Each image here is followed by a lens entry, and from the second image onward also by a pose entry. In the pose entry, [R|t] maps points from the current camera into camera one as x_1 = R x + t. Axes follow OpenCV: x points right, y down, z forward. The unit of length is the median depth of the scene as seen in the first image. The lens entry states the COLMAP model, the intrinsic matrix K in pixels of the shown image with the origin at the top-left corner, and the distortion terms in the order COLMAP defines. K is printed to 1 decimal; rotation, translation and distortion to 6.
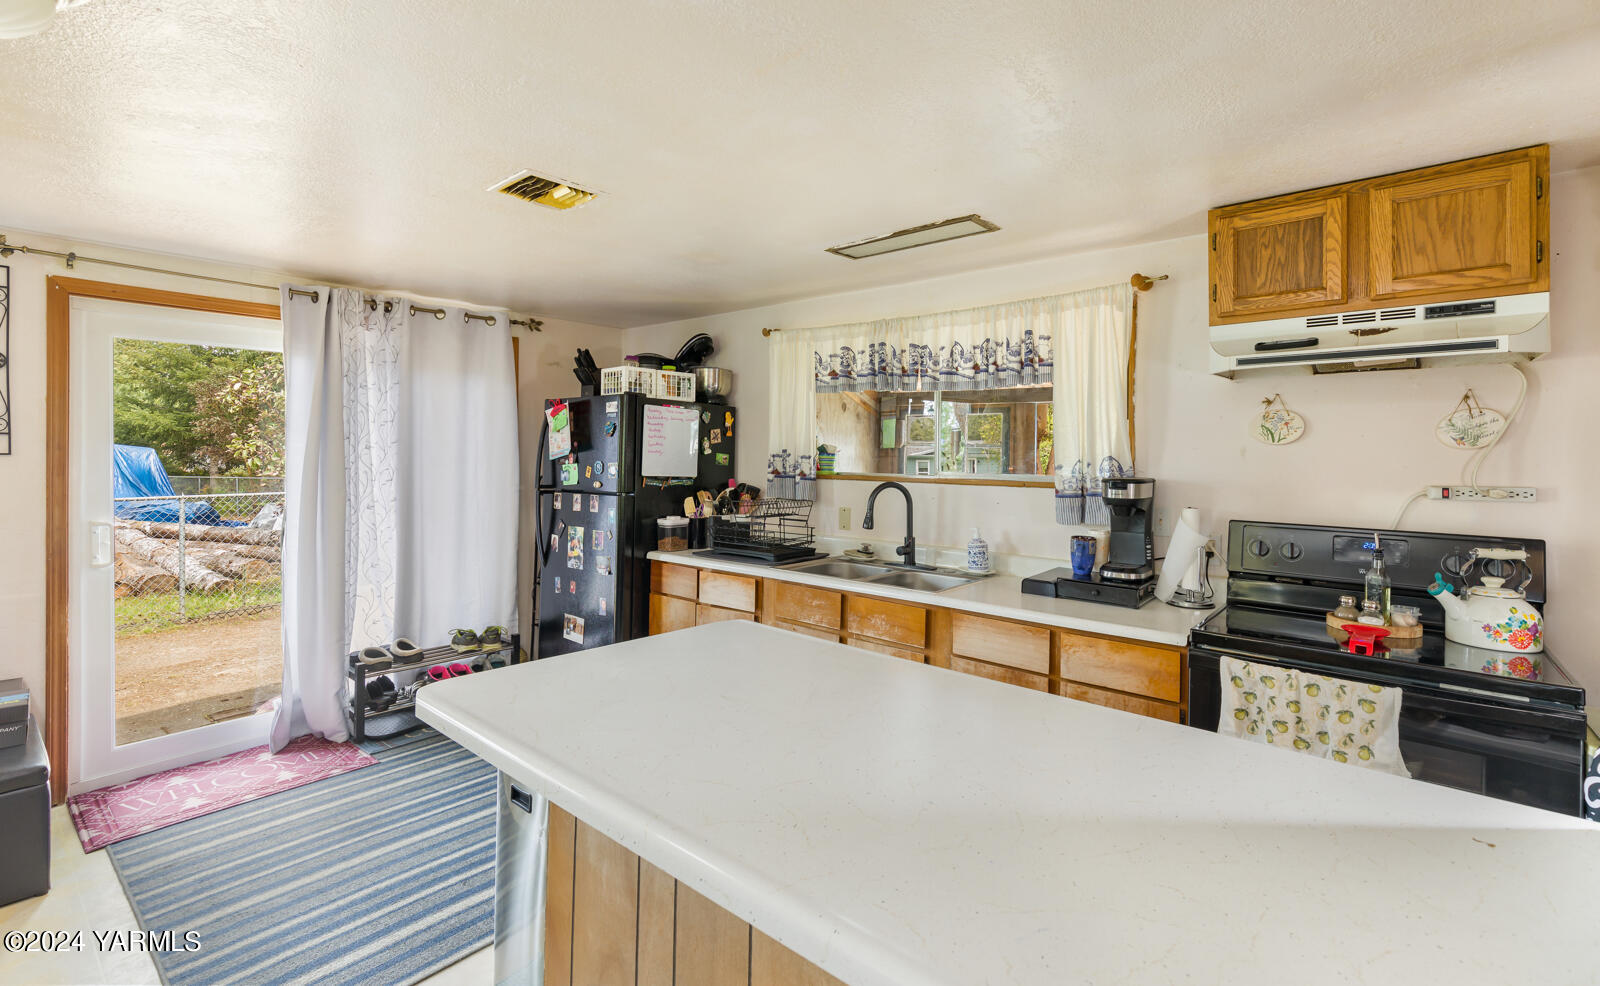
lens RADIAL K [[704.9, 0, 799.4], [0, 704.9, 449.9], [0, 0, 1]] dist [-0.002098, -0.000207]
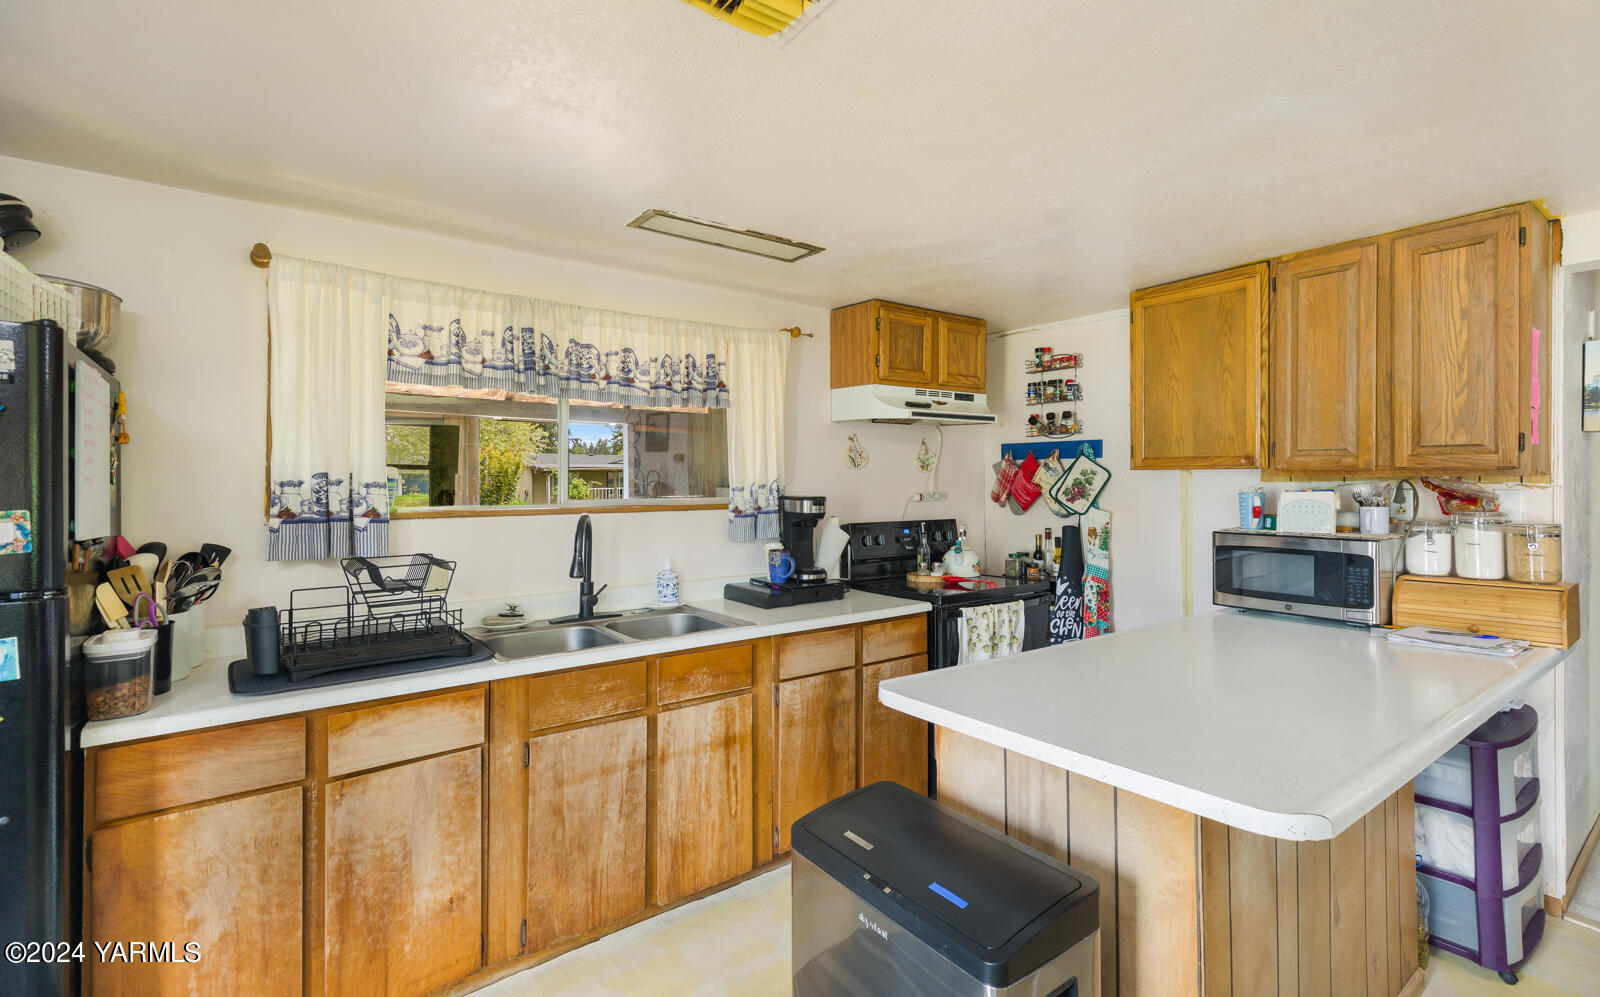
lens RADIAL K [[724.8, 0, 801.7], [0, 724.8, 475.3], [0, 0, 1]] dist [0.002551, -0.000097]
pose [[0.221005, -0.008196, 0.975238, -0.667471], [-0.002981, 0.999954, 0.009080, -0.006229], [-0.975268, -0.004913, 0.220970, 0.653124]]
